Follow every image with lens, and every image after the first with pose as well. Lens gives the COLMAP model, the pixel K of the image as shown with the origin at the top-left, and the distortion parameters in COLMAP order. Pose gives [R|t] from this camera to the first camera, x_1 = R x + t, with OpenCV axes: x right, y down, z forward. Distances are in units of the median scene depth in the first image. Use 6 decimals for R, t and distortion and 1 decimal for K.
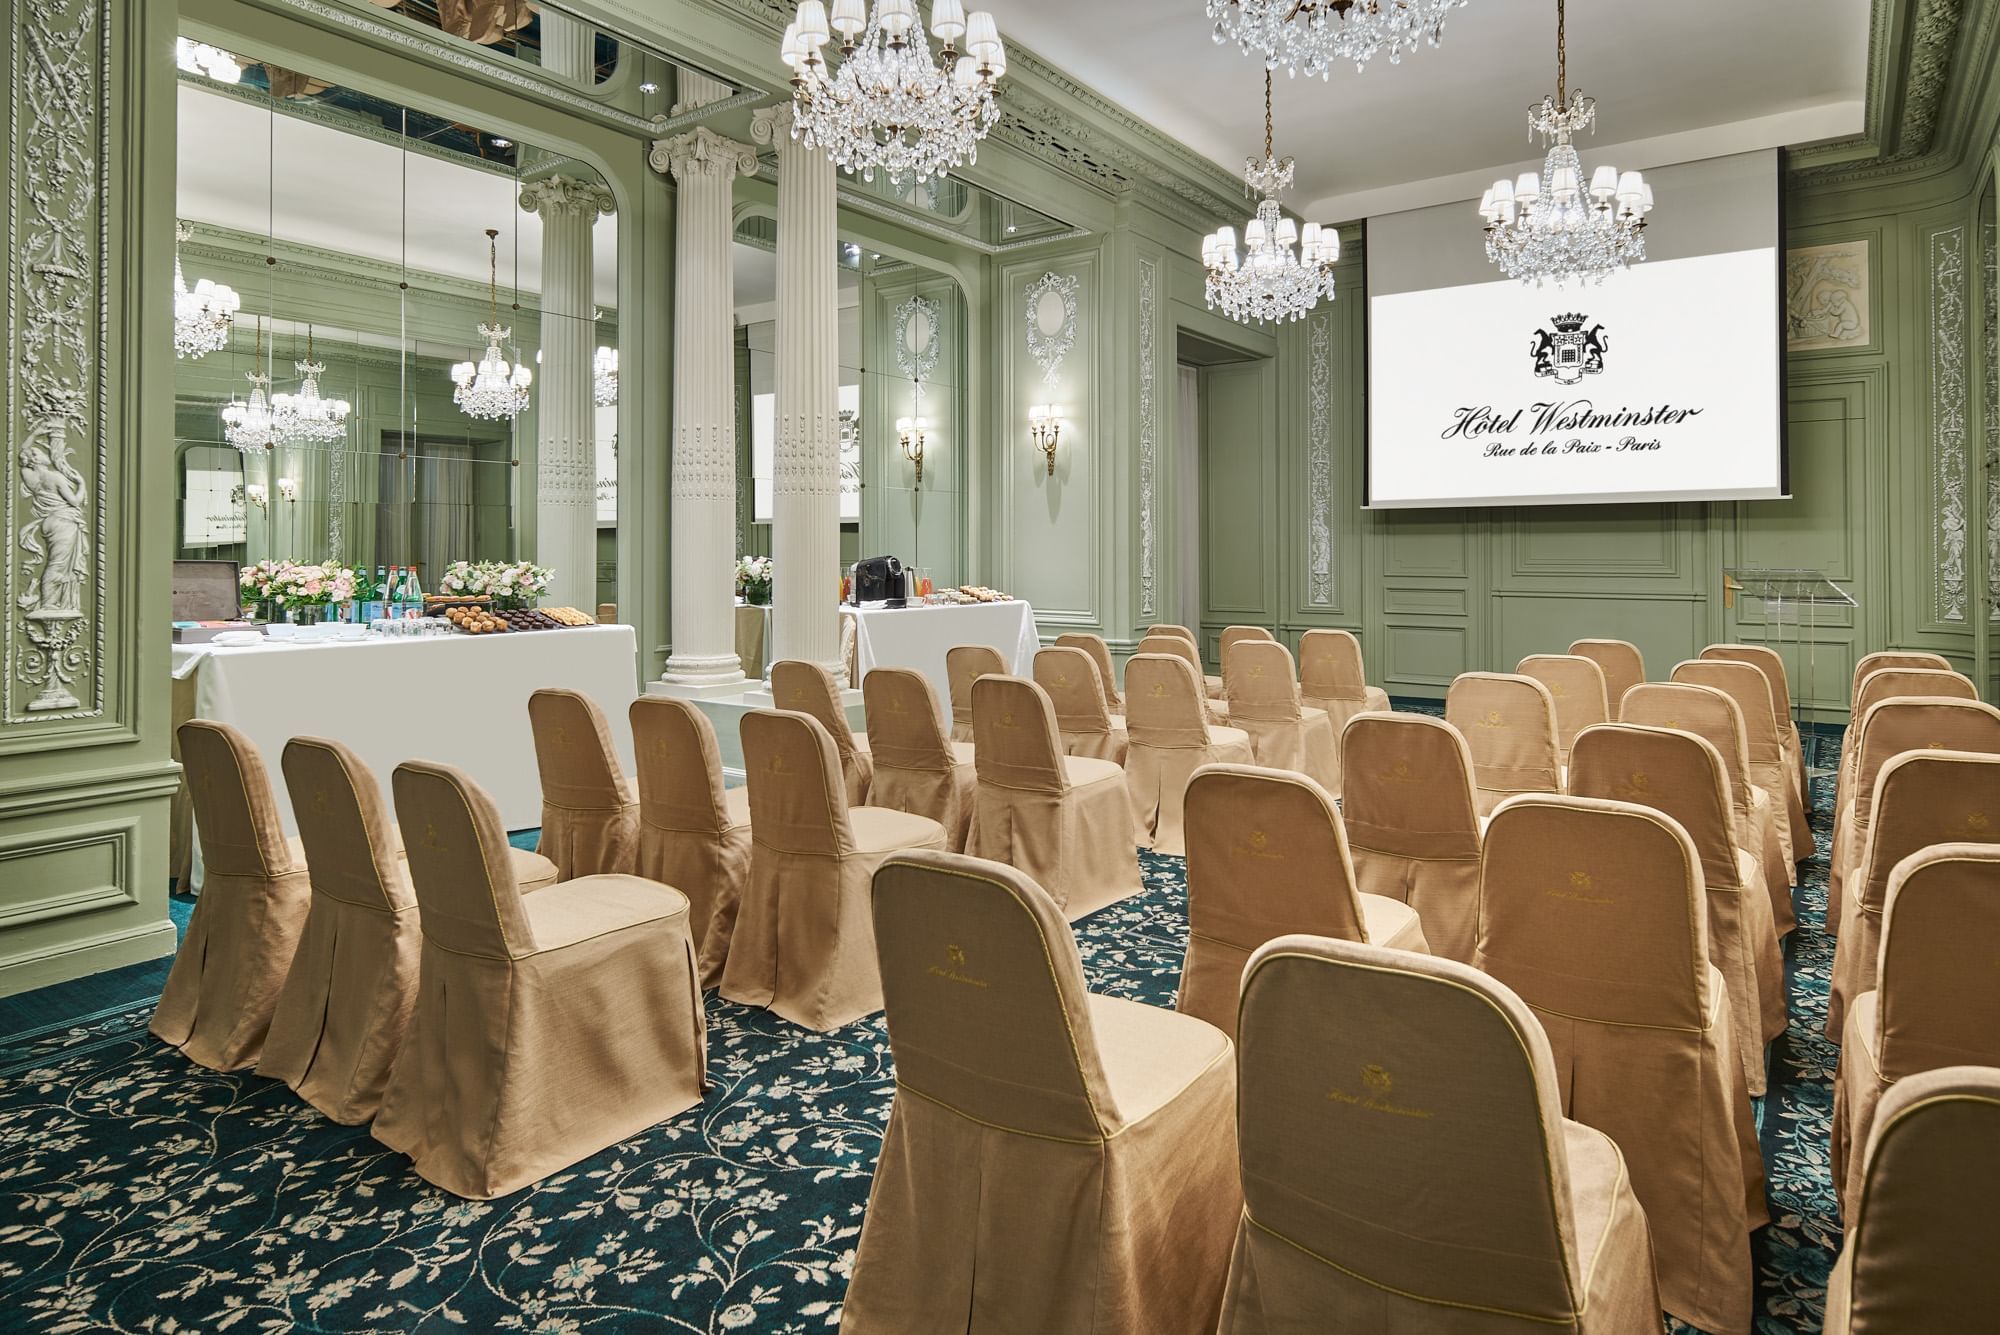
lens RADIAL K [[1175.1, 0, 1000.5], [0, 1175.1, 536.4], [0, 0, 1]] dist [0.000236, -0.000546]
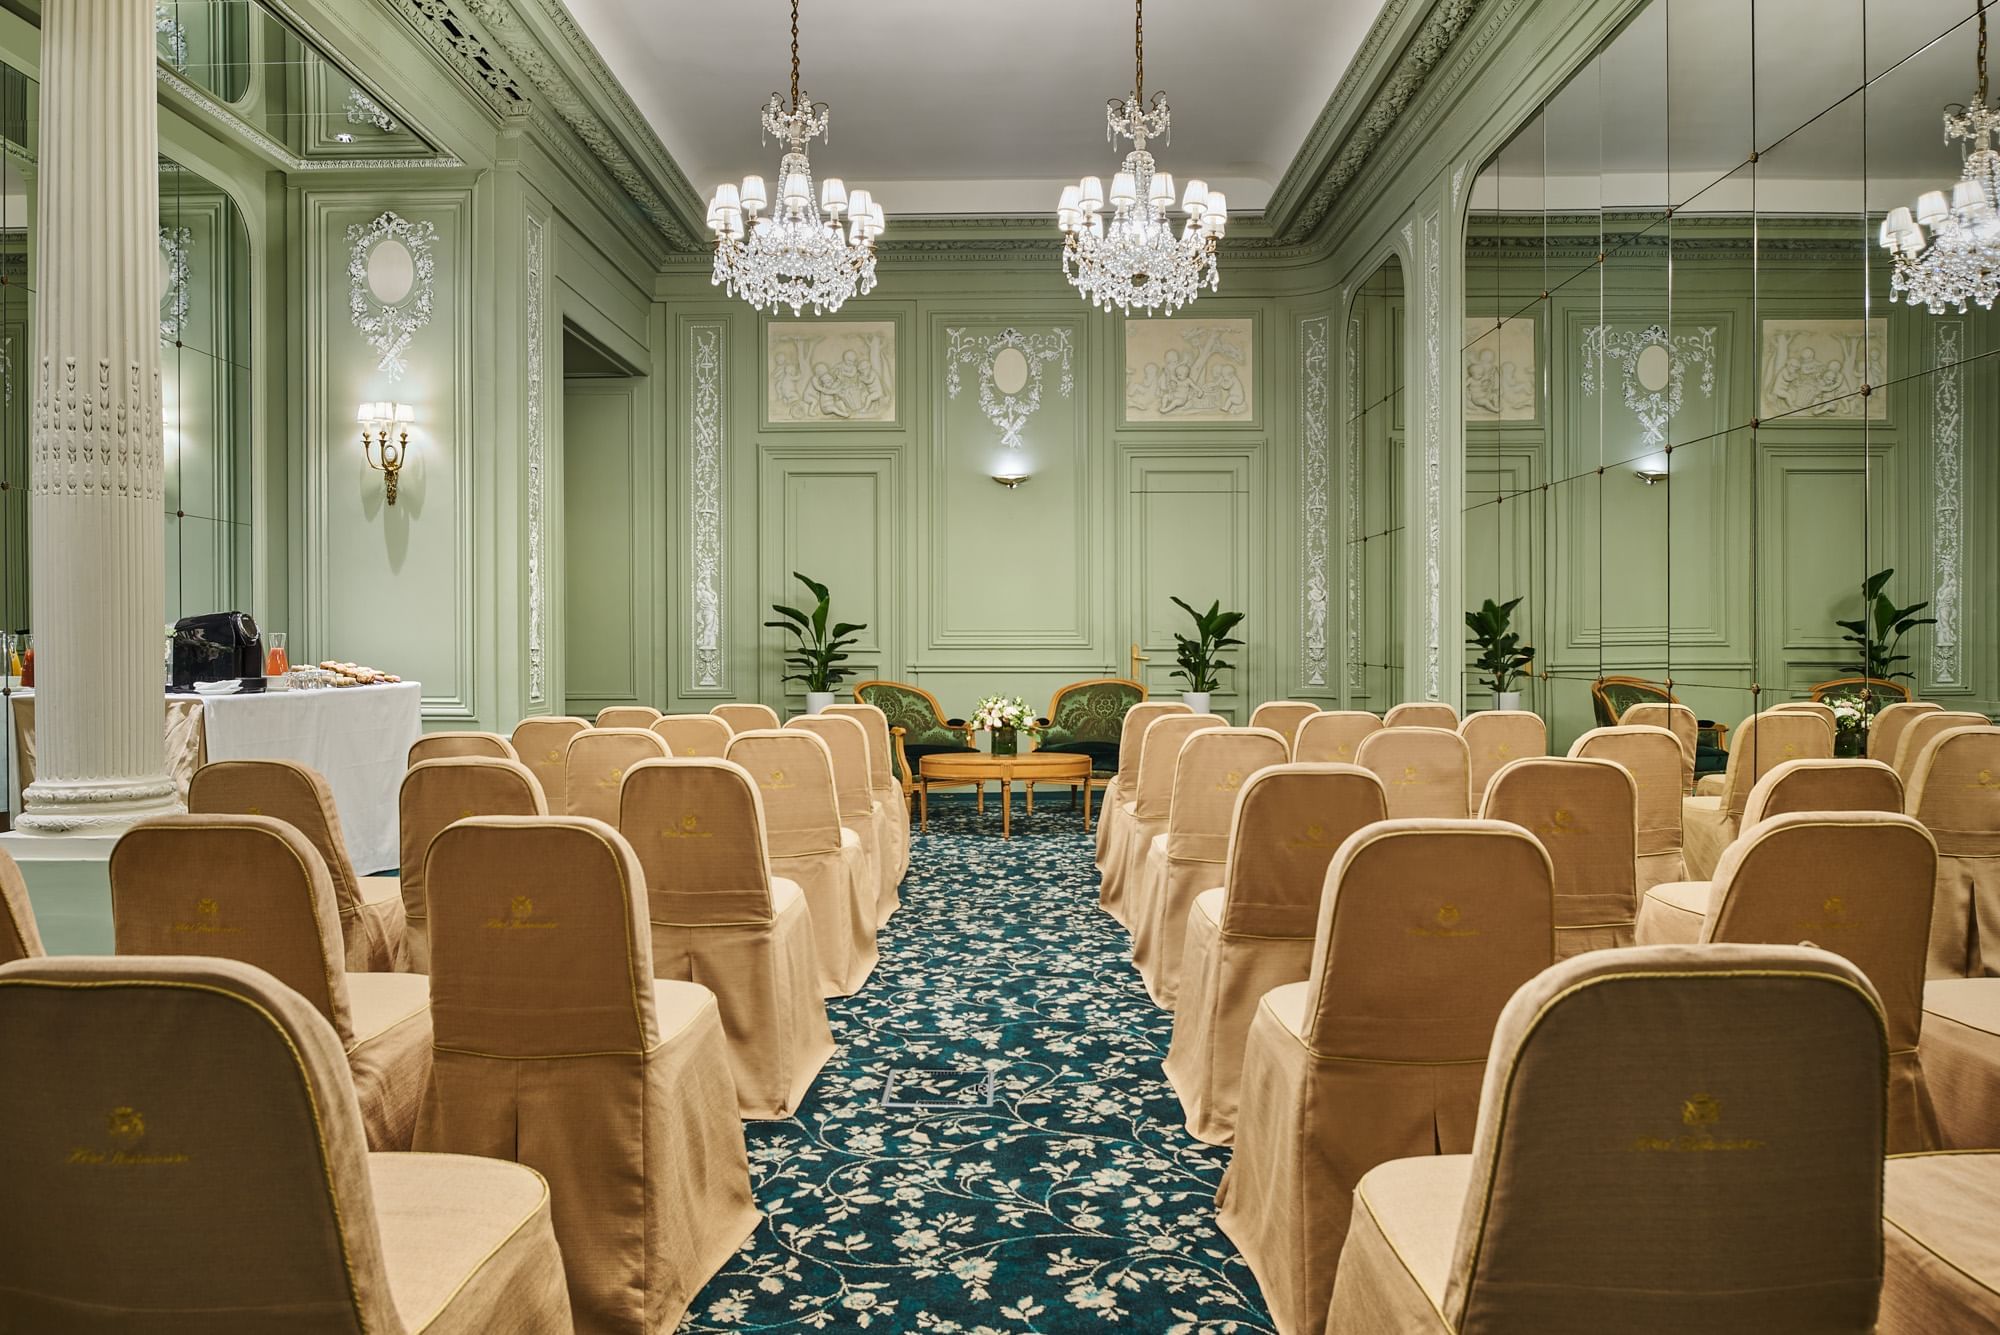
lens RADIAL K [[1396.2, 0, 992.3], [0, 1396.2, 654.3], [0, 0, 1]] dist [-0.006524, -0.006345]
pose [[0.817950, -0.005117, 0.575266, -0.187328], [-0.005807, 0.999836, 0.017151, 0.027098], [-0.575260, -0.017369, 0.817786, 0.154308]]
